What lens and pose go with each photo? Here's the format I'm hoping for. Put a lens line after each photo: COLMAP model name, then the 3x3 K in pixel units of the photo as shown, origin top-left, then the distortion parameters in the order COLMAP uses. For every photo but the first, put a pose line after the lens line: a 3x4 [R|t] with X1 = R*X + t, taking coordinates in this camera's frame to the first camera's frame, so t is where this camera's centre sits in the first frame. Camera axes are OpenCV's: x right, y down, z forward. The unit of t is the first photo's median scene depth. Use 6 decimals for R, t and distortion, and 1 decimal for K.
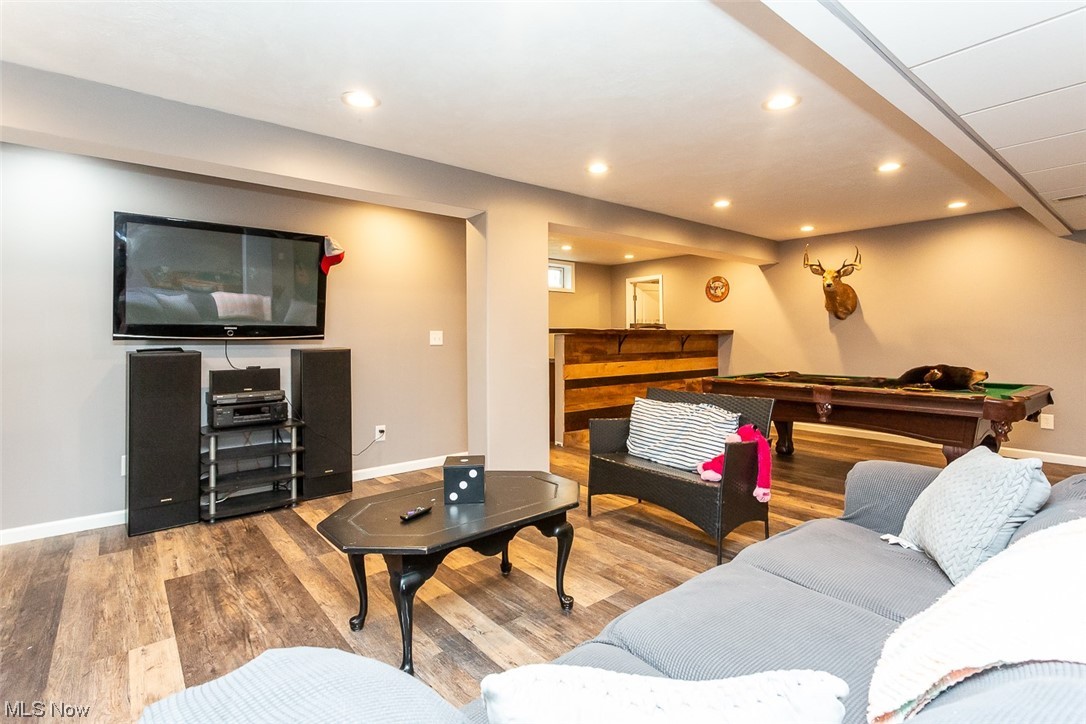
lens RADIAL K [[518.2, 0, 548.2], [0, 518.2, 353.9], [0, 0, 1]] dist [0.000659, 0.000423]
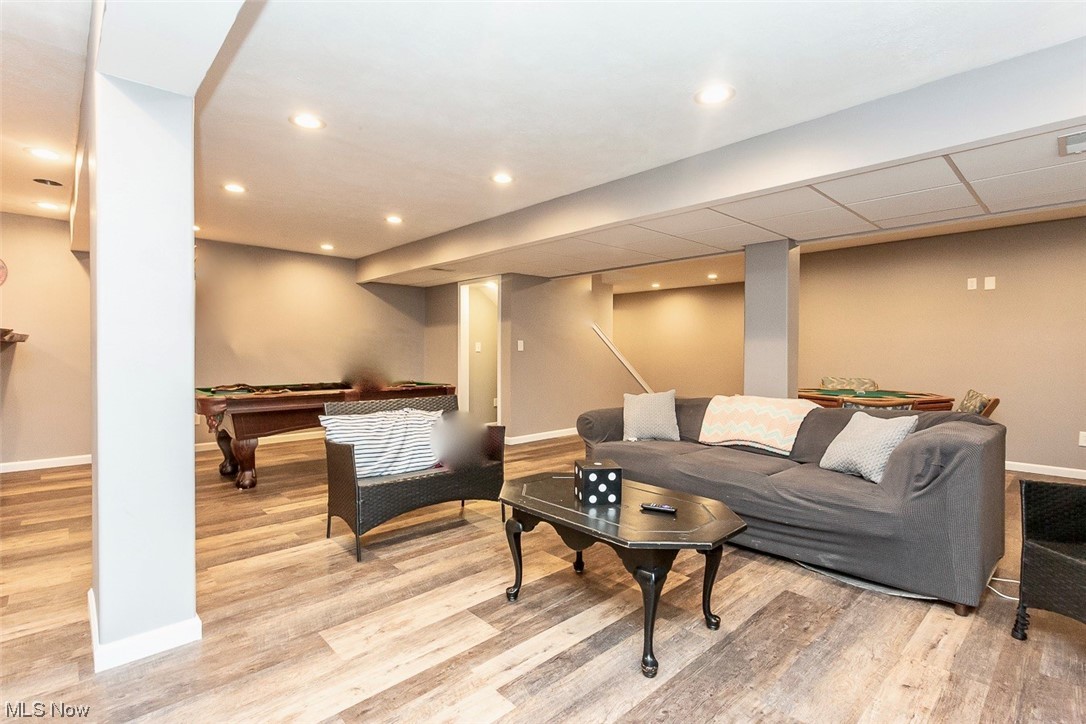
lens RADIAL K [[518.2, 0, 548.2], [0, 518.2, 353.9], [0, 0, 1]] dist [0.000659, 0.000423]
pose [[-0.062251, 0.002770, 0.998057, -0.890768], [0.030006, 0.999549, -0.000902, -0.002004], [-0.997609, 0.029892, -0.062306, 0.884164]]
